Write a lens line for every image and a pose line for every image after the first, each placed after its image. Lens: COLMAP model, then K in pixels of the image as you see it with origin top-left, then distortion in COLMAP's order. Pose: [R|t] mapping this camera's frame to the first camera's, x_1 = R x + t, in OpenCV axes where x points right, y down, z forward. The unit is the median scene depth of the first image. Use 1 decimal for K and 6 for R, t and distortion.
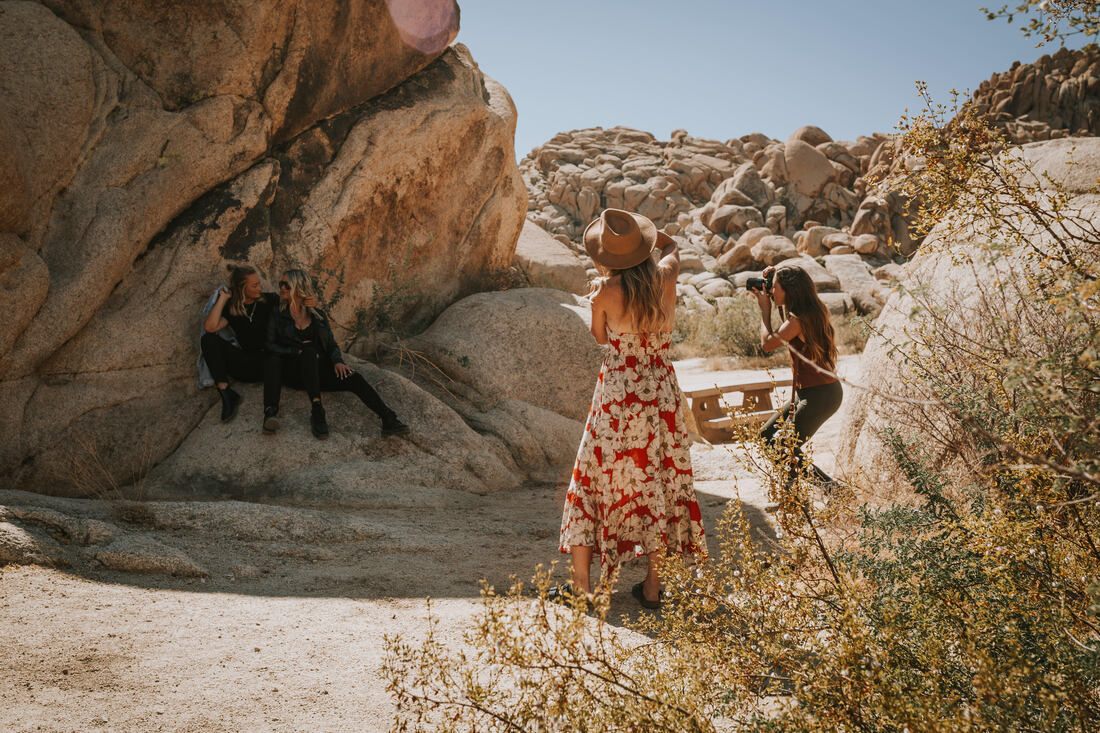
lens RADIAL K [[1027.4, 0, 548.0], [0, 1027.4, 360.8], [0, 0, 1]] dist [-0.029944, 0.000000]
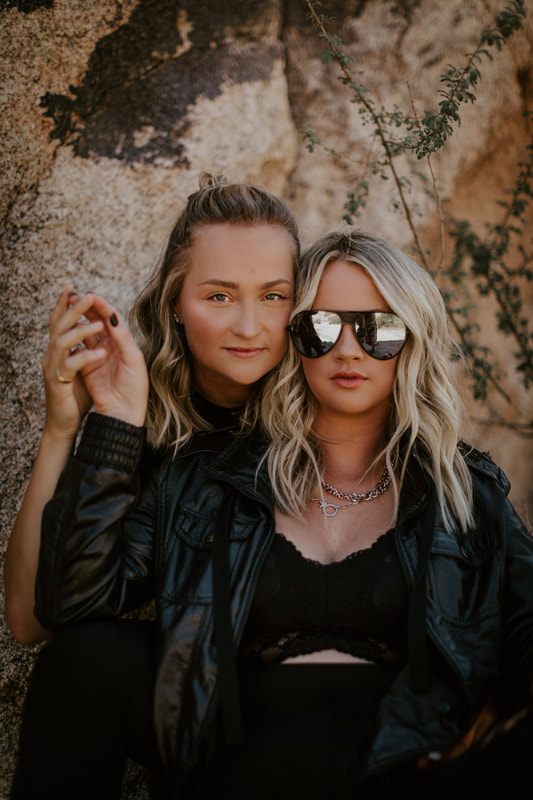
lens RADIAL K [[1162.5, 0, 264.9], [0, 1162.5, 397.8], [0, 0, 1]] dist [0.007825, 0.000000]
pose [[0.967416, 0.024200, -0.252034, -0.211138], [-0.004358, 0.996866, 0.078991, -0.067279], [0.253156, -0.075318, 0.964489, 0.754033]]
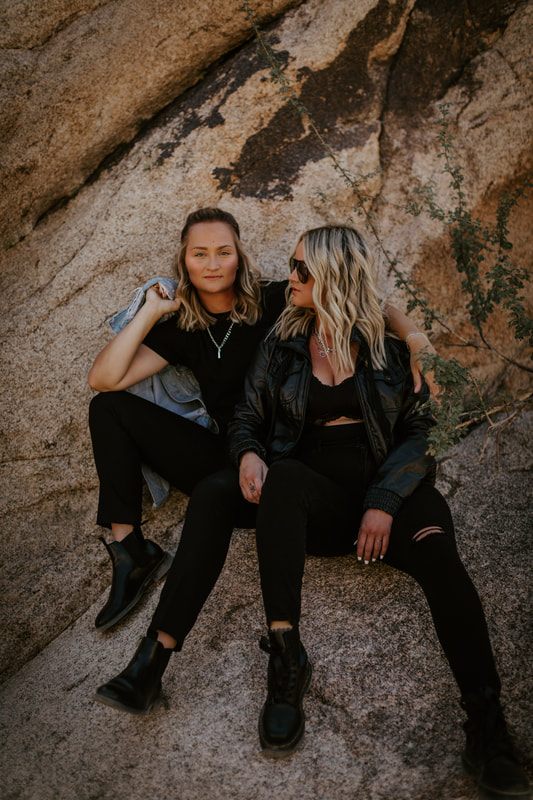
lens RADIAL K [[1162.5, 0, 264.0], [0, 1162.5, 393.4], [0, 0, 1]] dist [0.007825, 0.000000]
pose [[0.765245, 0.067105, -0.640231, 0.005254], [-0.008187, 0.995486, 0.094554, -0.062486], [0.643687, -0.067115, 0.762341, 0.618704]]
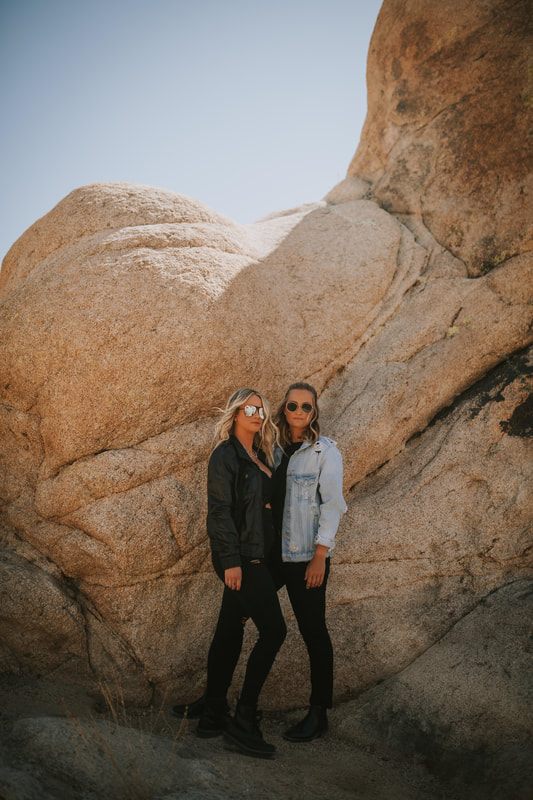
lens RADIAL K [[750.5, 0, 264.7], [0, 750.5, 402.4], [0, 0, 1]] dist [-0.044885, 0.000000]
pose [[0.641530, -0.039025, -0.766105, 0.030934], [-0.056841, 0.993541, -0.098208, -0.052586], [0.764990, 0.106549, 0.635168, 0.432210]]
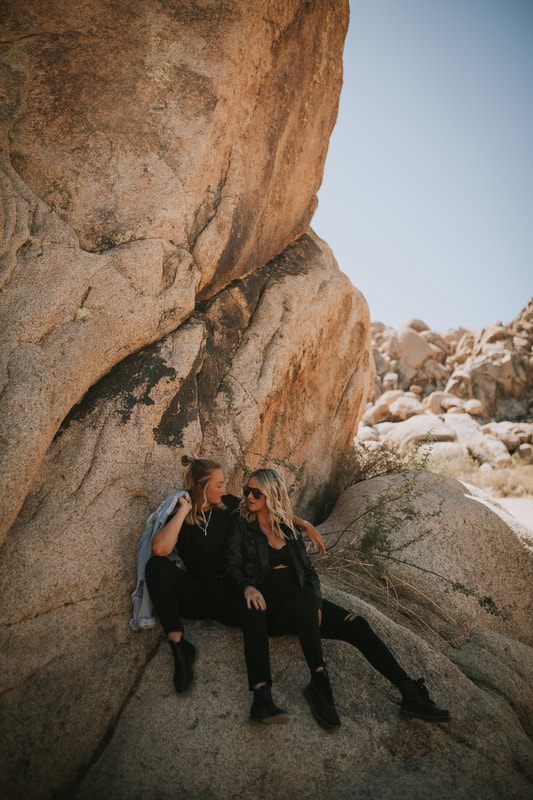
lens RADIAL K [[752.2, 0, 269.0], [0, 752.2, 402.3], [0, 0, 1]] dist [-0.037732, 0.000000]
pose [[0.996476, 0.057881, 0.060709, -0.260206], [-0.051512, 0.993483, -0.101679, -0.075156], [-0.066199, 0.098193, 0.992963, 0.419609]]
